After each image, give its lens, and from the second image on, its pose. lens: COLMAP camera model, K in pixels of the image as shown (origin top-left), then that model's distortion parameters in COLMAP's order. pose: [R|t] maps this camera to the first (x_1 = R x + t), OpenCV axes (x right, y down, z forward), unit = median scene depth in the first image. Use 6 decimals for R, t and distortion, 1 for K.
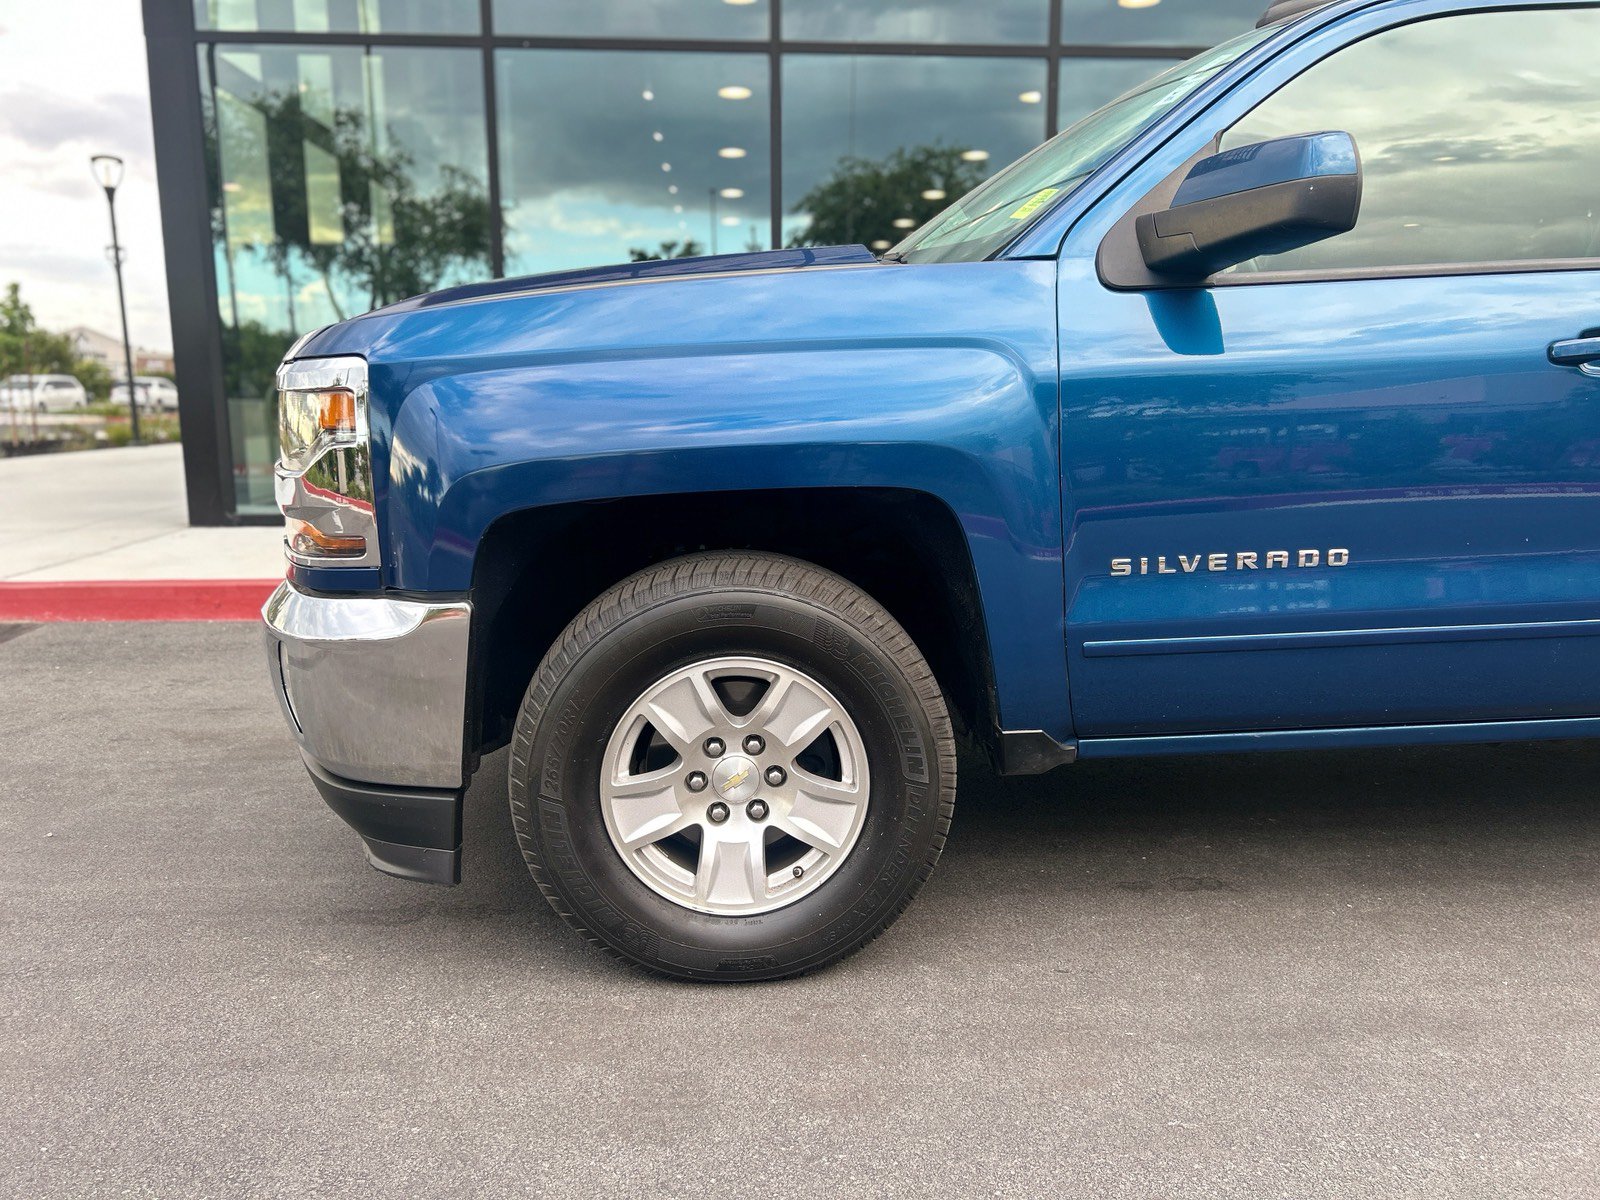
lens RADIAL K [[1209.8, 0, 802.9], [0, 1209.8, 599.9], [0, 0, 1]] dist [0.051957, -0.060324]
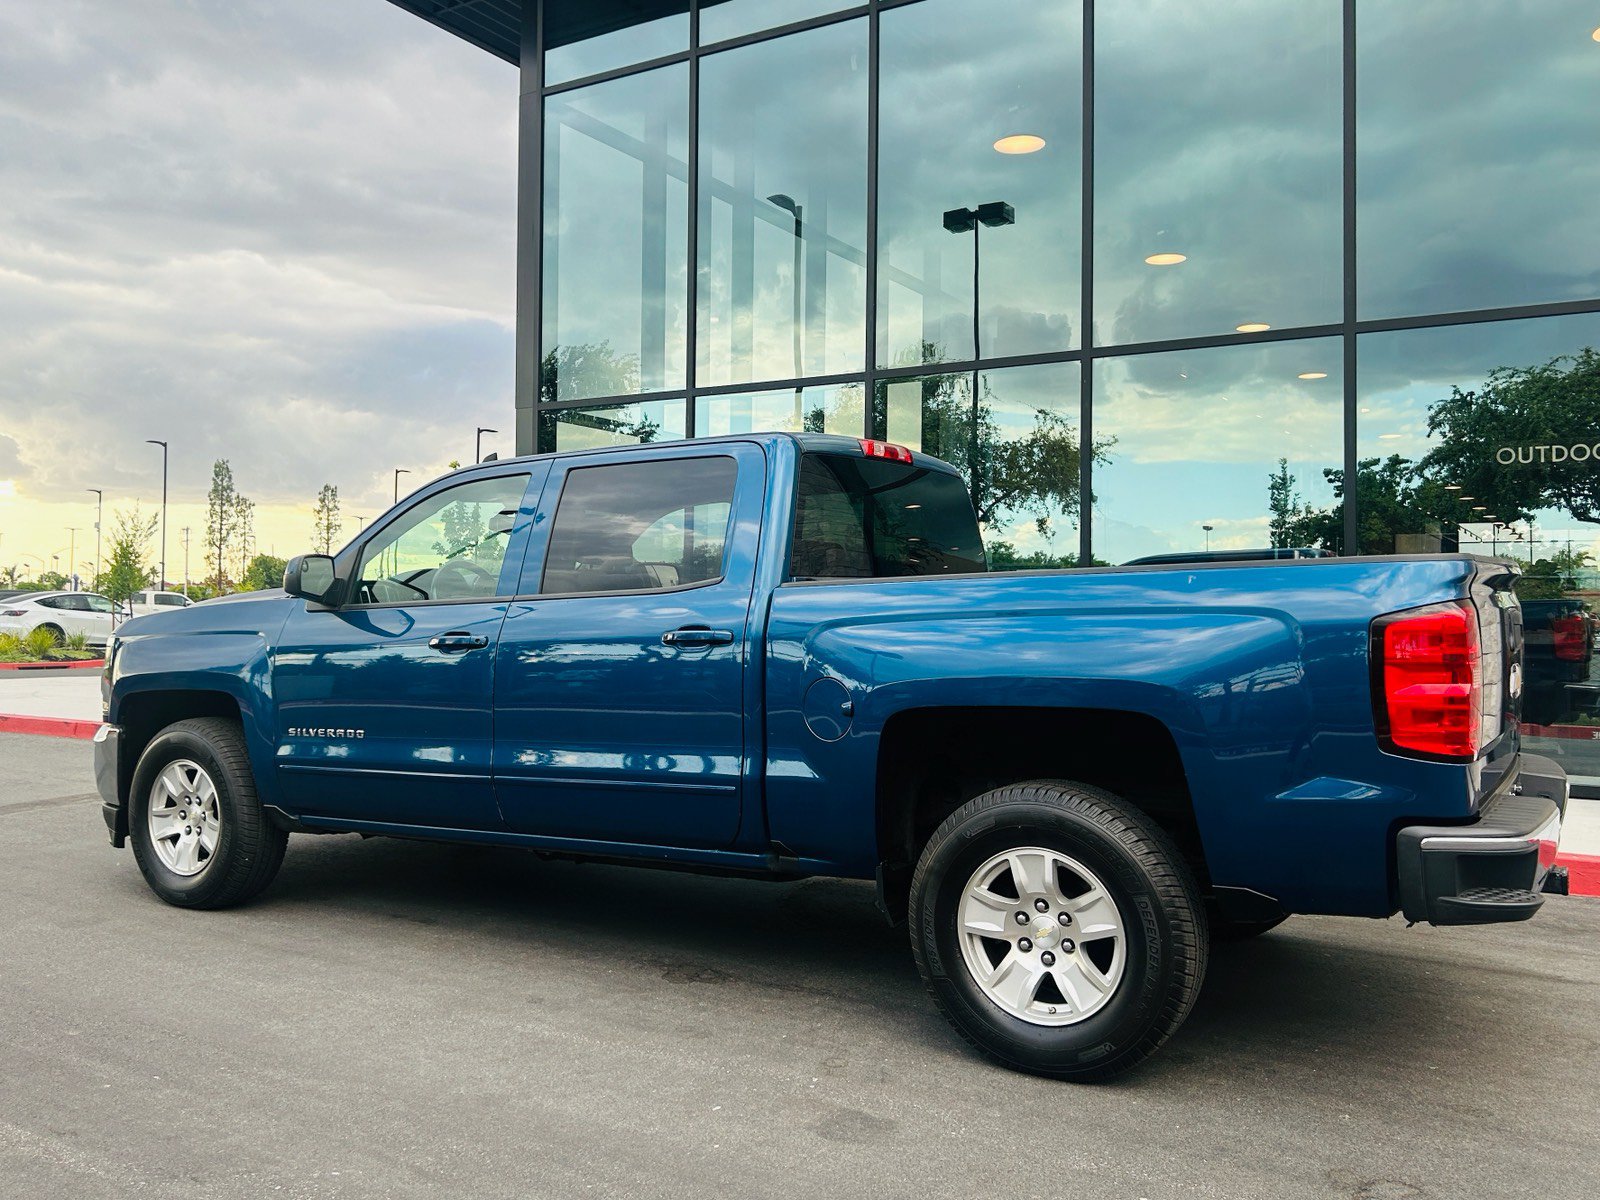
lens RADIAL K [[1377.6, 0, 745.0], [0, 1377.6, 543.1], [0, 0, 1]] dist [0.033647, -0.017500]
pose [[0.805405, -0.019726, -0.592396, 2.385147], [-0.111275, 0.976644, -0.183806, 0.009258], [0.582186, 0.213957, 0.784399, -0.576101]]
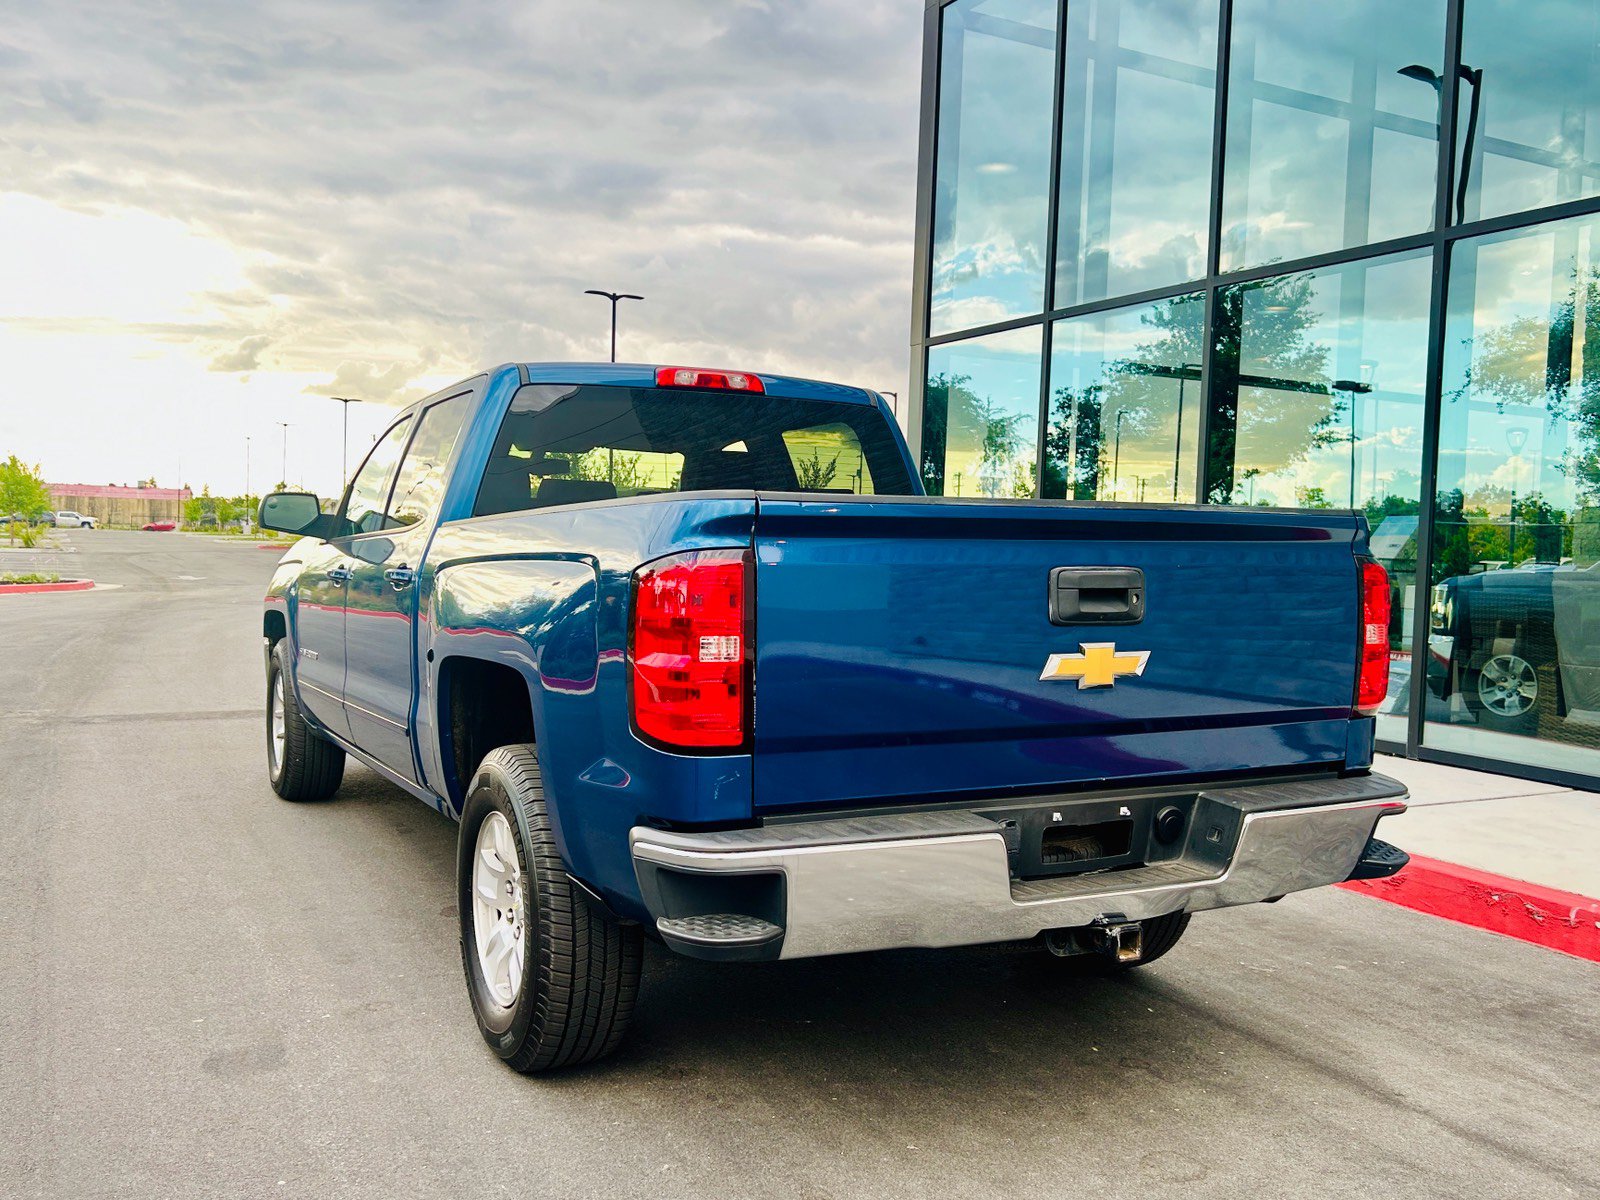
lens RADIAL K [[1409.4, 0, 784.0], [0, 1409.4, 608.2], [0, 0, 1]] dist [0.017582, 0.015528]
pose [[0.398288, 0.057484, -0.915458, 3.236279], [-0.188392, 0.981884, -0.020308, -0.236367], [0.897706, 0.180553, 0.401902, 0.684237]]
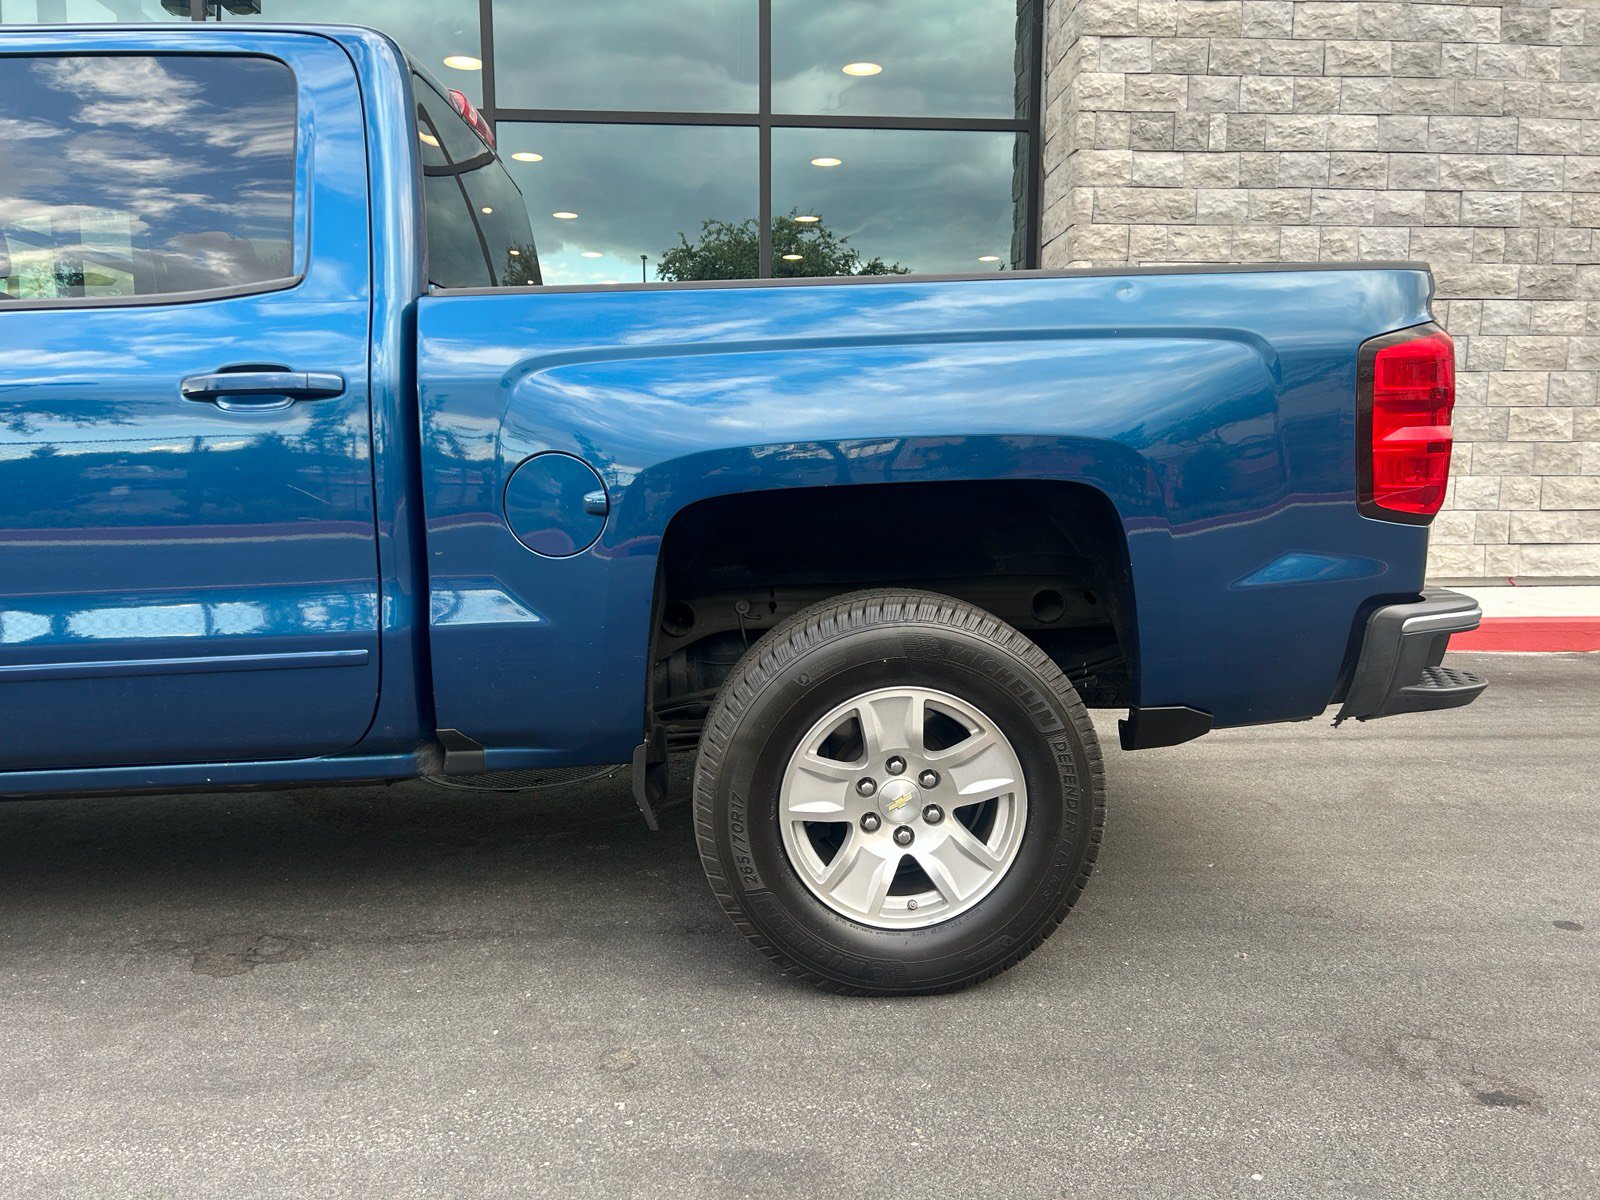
lens RADIAL K [[1209.8, 0, 800.5], [0, 1209.8, 597.1], [0, 0, 1]] dist [0.051957, -0.060324]
pose [[0.999993, 0.000431, -0.003632, 1.558767], [-0.000605, 0.998842, -0.048112, -0.004228], [0.003607, 0.048114, 0.998835, 0.033910]]
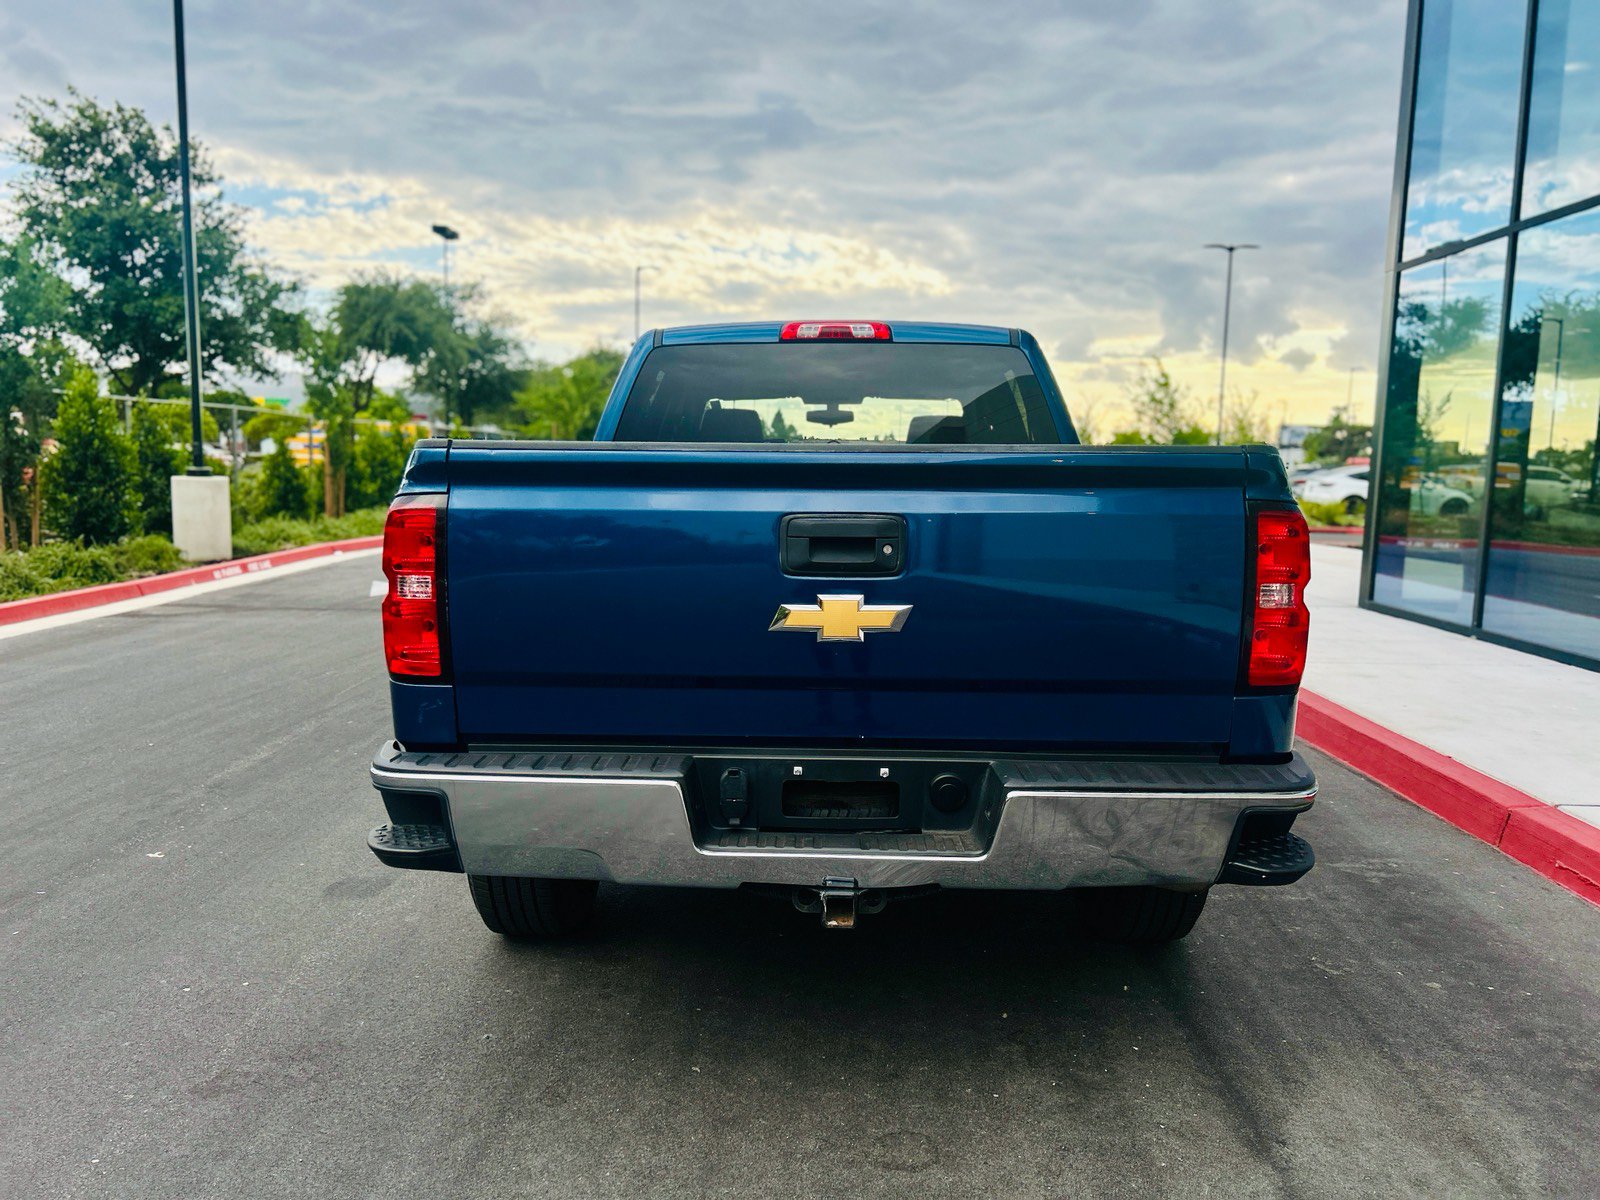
lens RADIAL K [[1209.6, 0, 791.9], [0, 1209.6, 601.4], [0, 0, 1]] dist [0.038867, -0.030114]
pose [[-0.091872, 0.114801, -0.989131, 3.214428], [-0.192222, 0.972604, 0.130736, -0.418810], [0.977042, 0.202144, -0.067288, 1.544796]]
